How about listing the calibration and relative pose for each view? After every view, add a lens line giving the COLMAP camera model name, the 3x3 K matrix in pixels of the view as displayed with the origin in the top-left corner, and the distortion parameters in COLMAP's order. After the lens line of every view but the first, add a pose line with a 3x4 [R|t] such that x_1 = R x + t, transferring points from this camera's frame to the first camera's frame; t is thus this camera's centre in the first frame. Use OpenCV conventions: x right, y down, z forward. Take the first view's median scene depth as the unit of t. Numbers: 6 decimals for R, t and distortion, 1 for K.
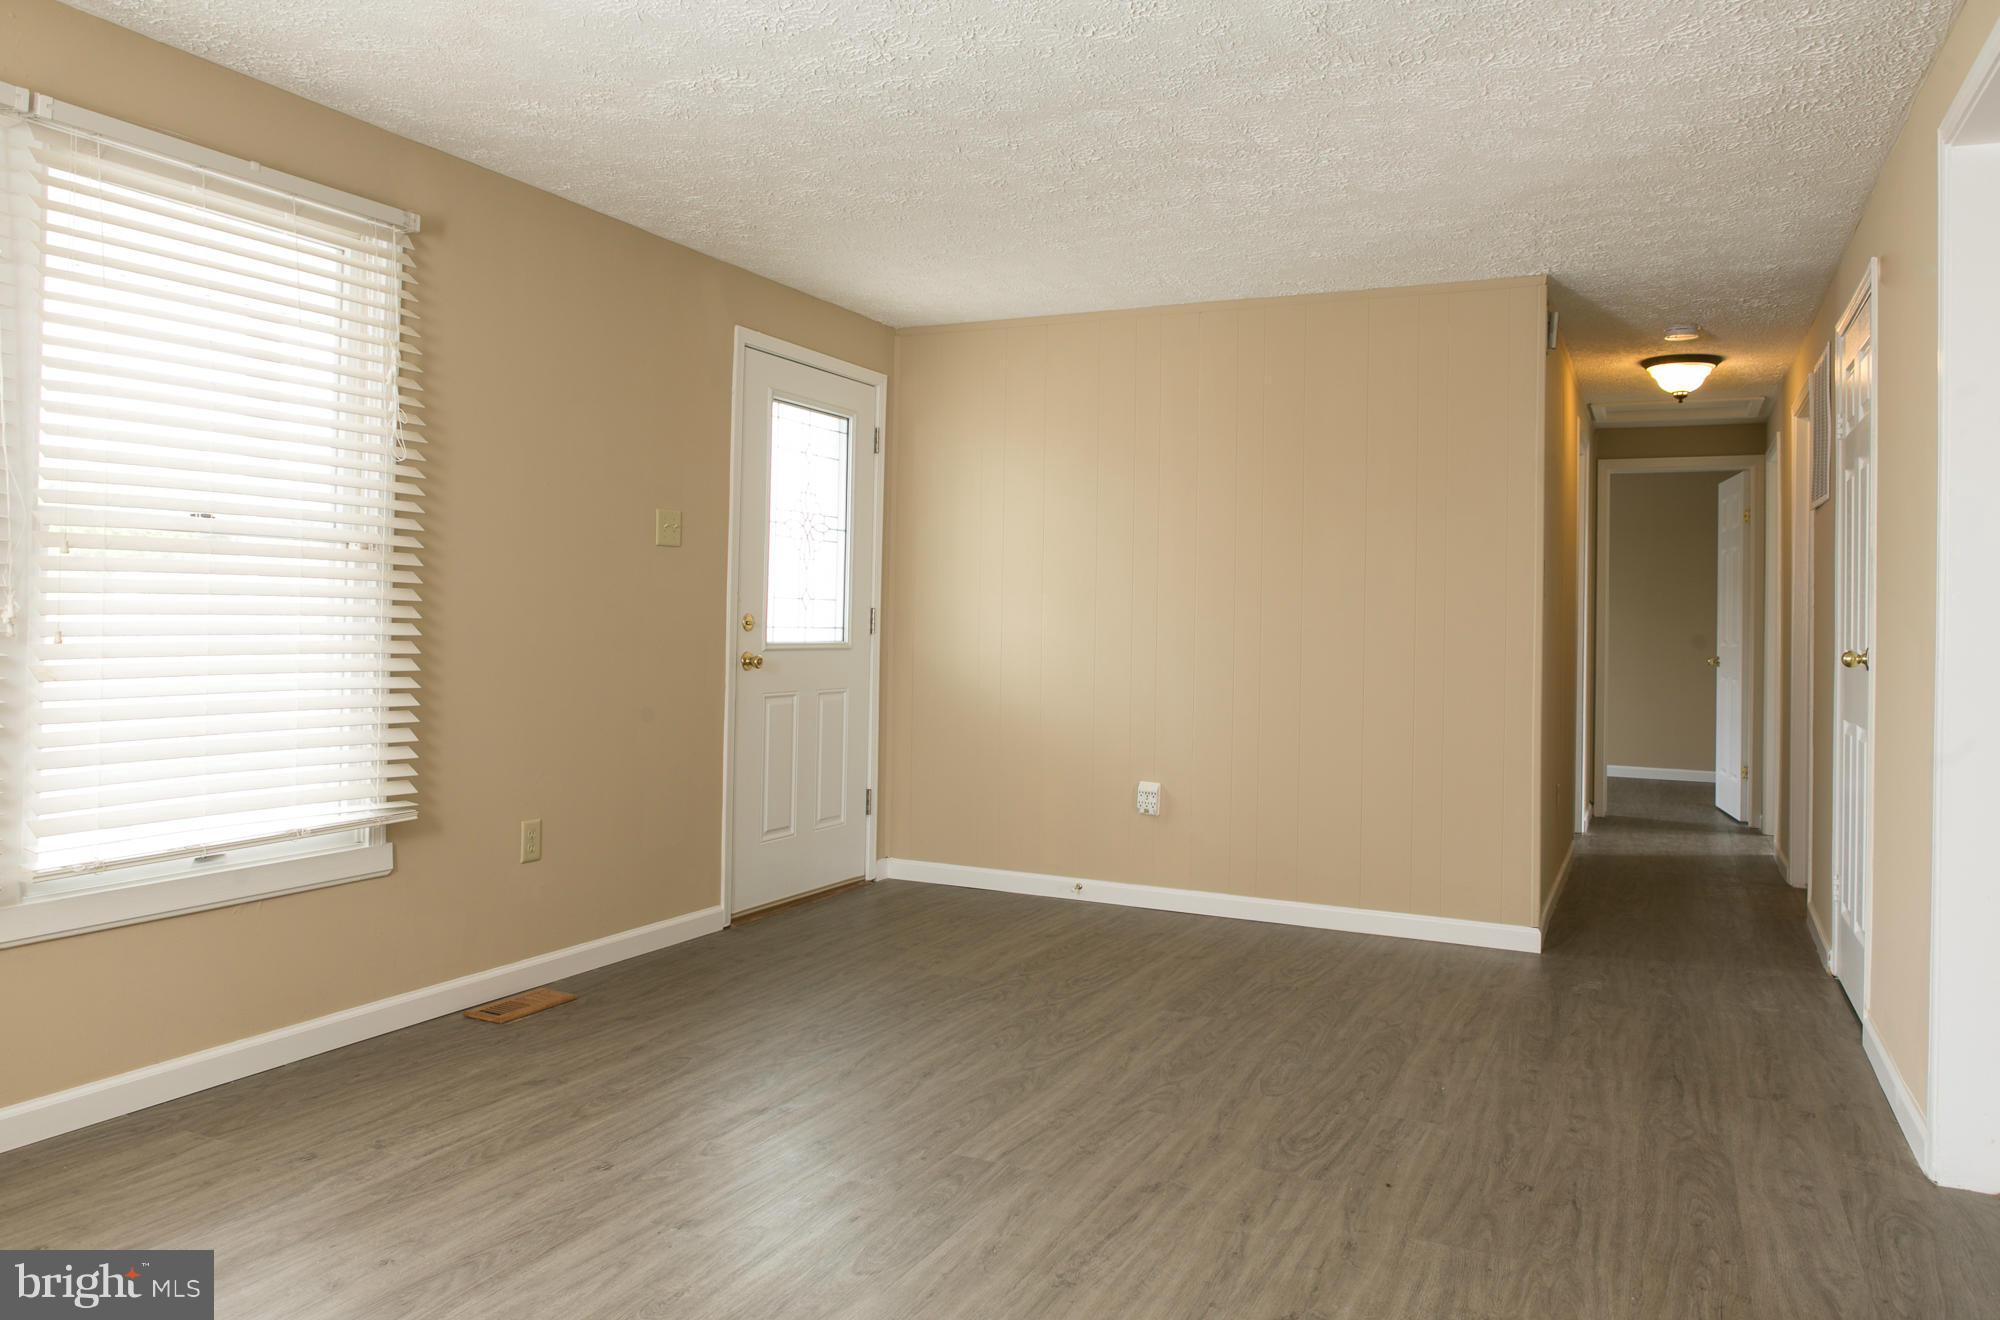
lens RADIAL K [[1341.8, 0, 997.0], [0, 1341.8, 599.5], [0, 0, 1]] dist [-0.001622, 0.003870]
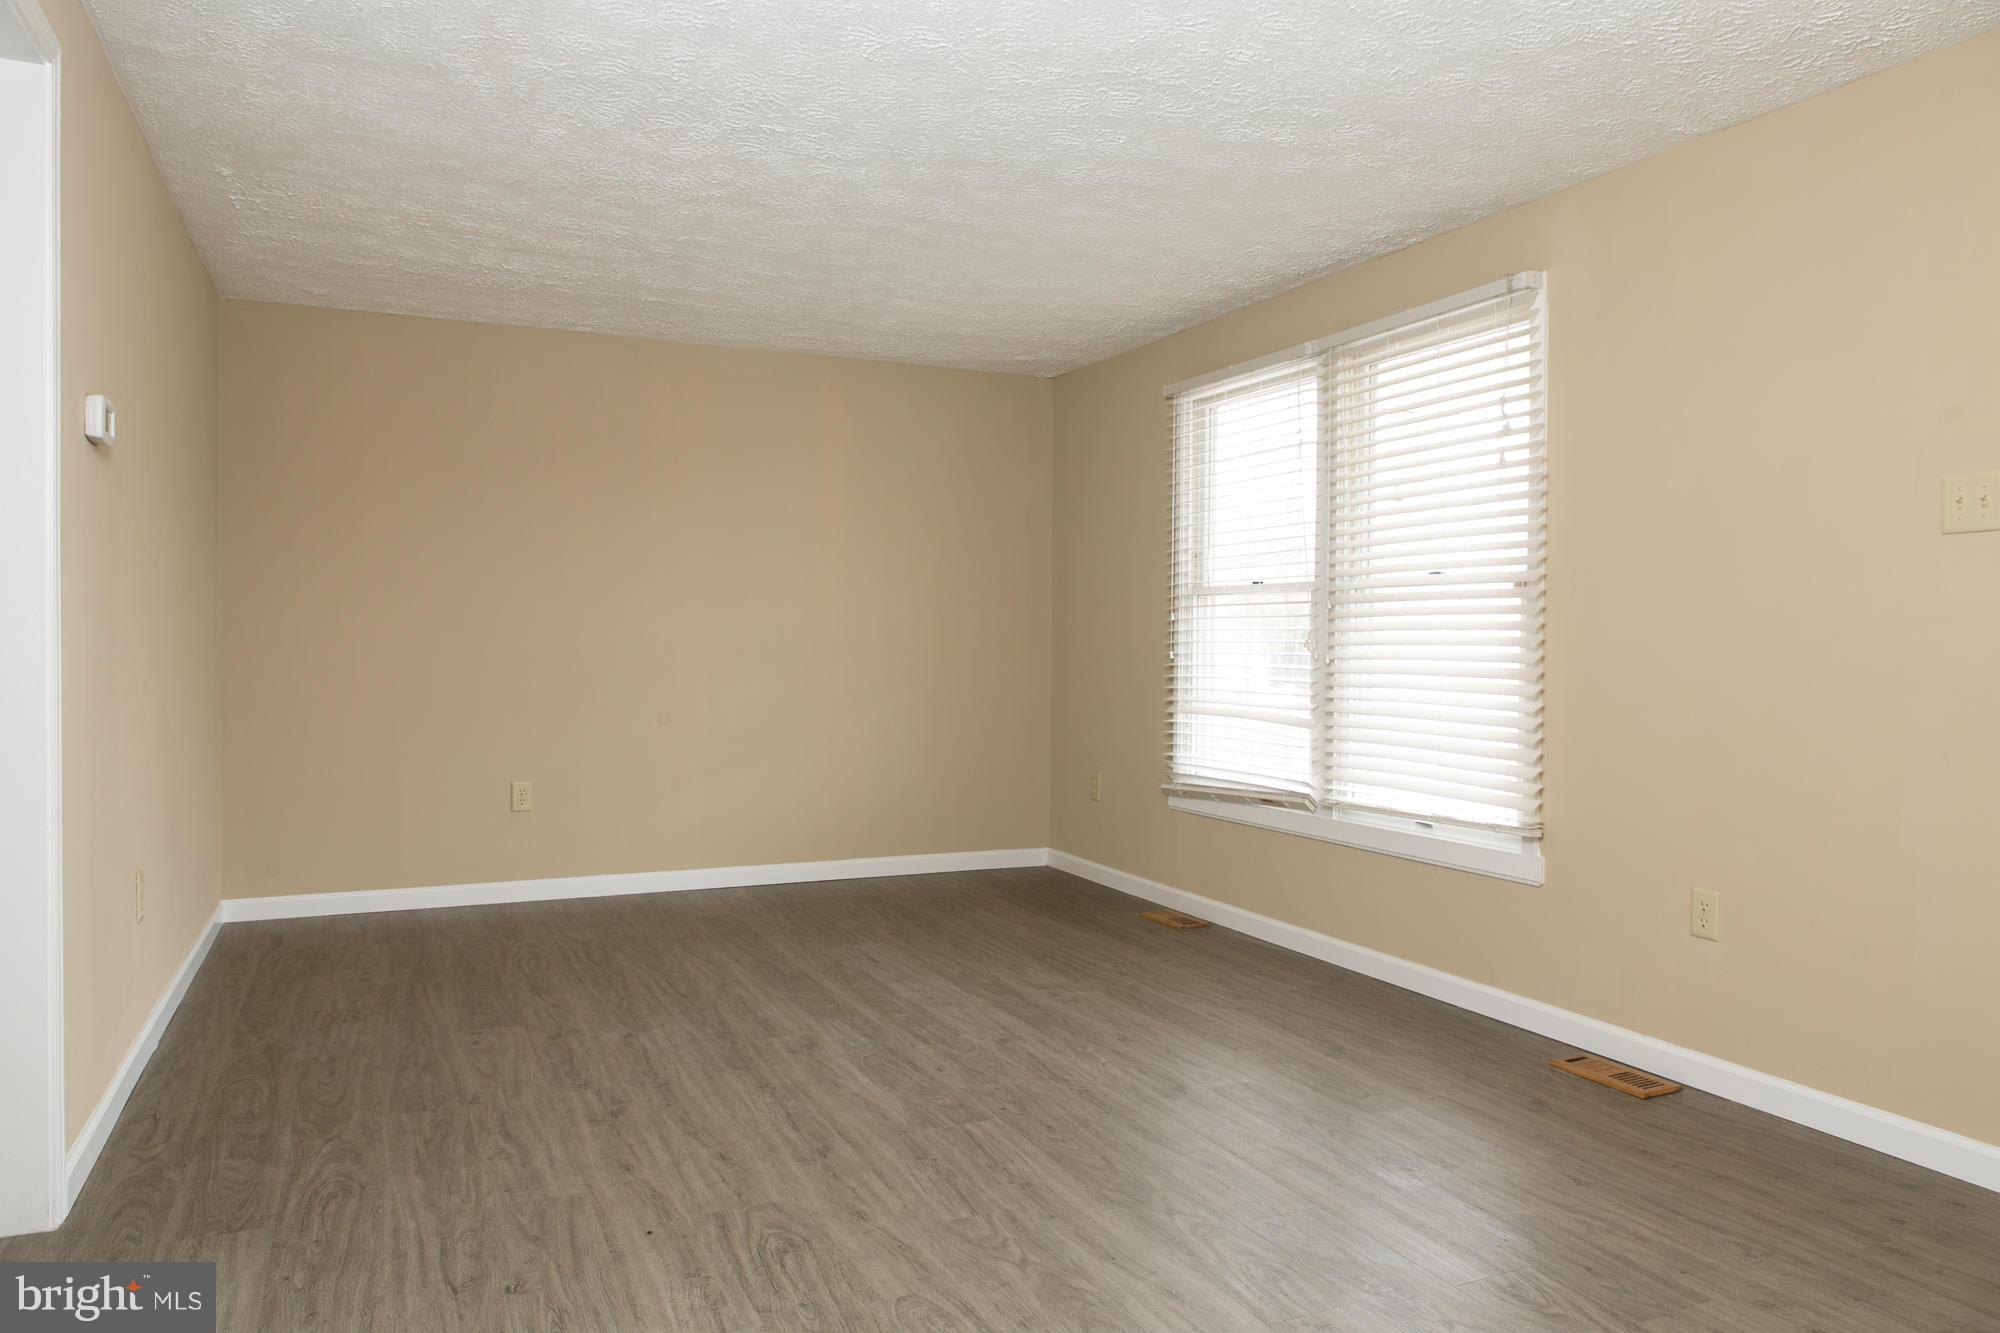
lens RADIAL K [[1397.3, 0, 1046.3], [0, 1397.3, 671.3], [0, 0, 1]] dist [-0.039304, 0.032085]
pose [[-0.611090, -0.009029, -0.791510, 0.902260], [-0.009249, 0.999948, -0.004267, 0.054877], [0.791507, 0.004713, -0.611141, 1.837932]]
